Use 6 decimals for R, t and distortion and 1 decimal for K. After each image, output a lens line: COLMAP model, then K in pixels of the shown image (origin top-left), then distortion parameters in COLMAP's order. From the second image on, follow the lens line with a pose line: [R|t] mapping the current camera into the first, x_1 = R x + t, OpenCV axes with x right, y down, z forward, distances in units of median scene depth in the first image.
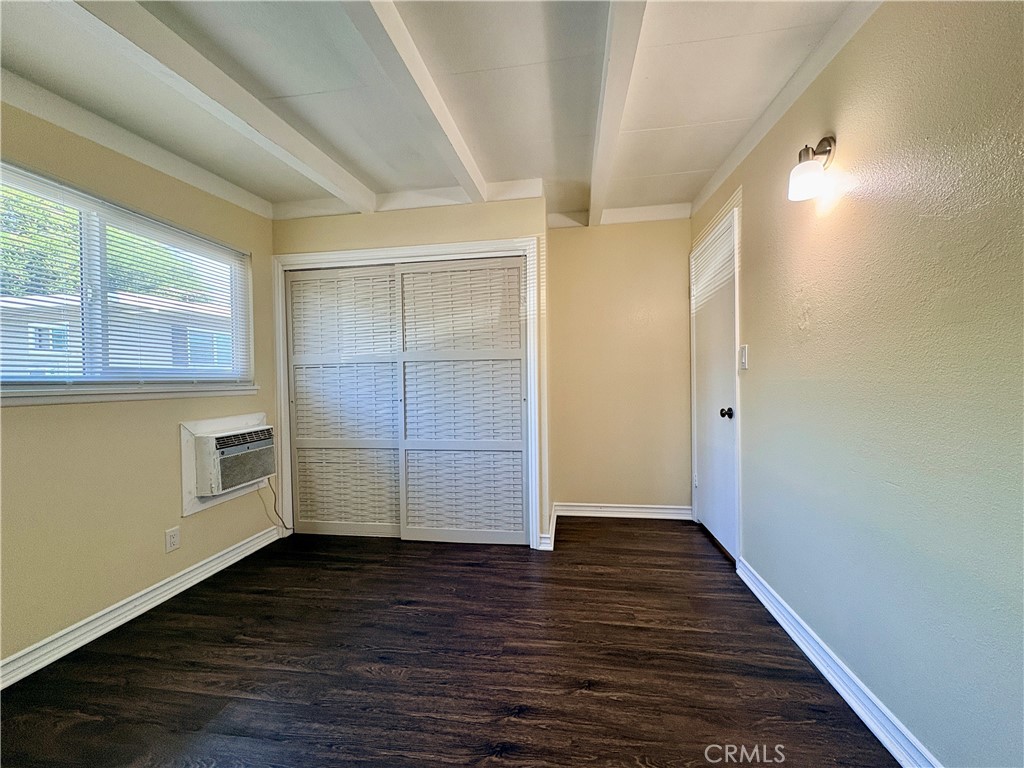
lens RADIAL K [[411.4, 0, 512.0], [0, 411.4, 384.0], [0, 0, 1]] dist [-0.000623, 0.000073]
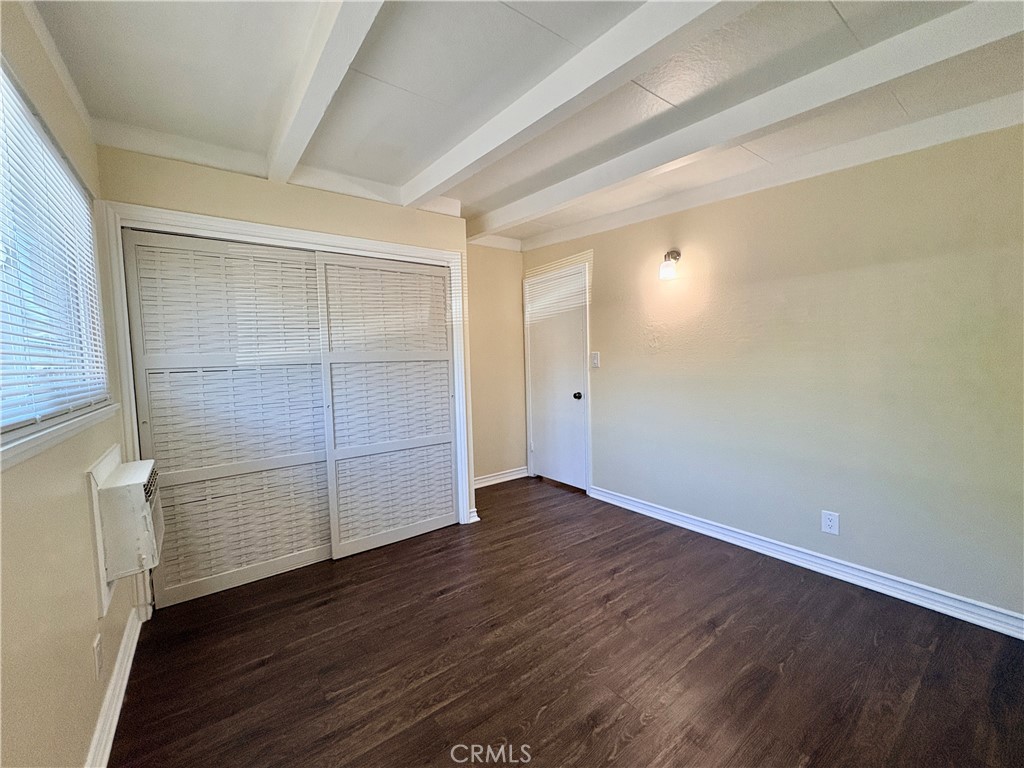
lens RADIAL K [[411.4, 0, 512.0], [0, 411.4, 384.0], [0, 0, 1]] dist [-0.000623, 0.000073]
pose [[0.702646, -0.046867, 0.709994, -0.640960], [0.025916, 0.998852, 0.040287, -0.035731], [-0.711068, -0.009907, 0.703054, 0.091900]]
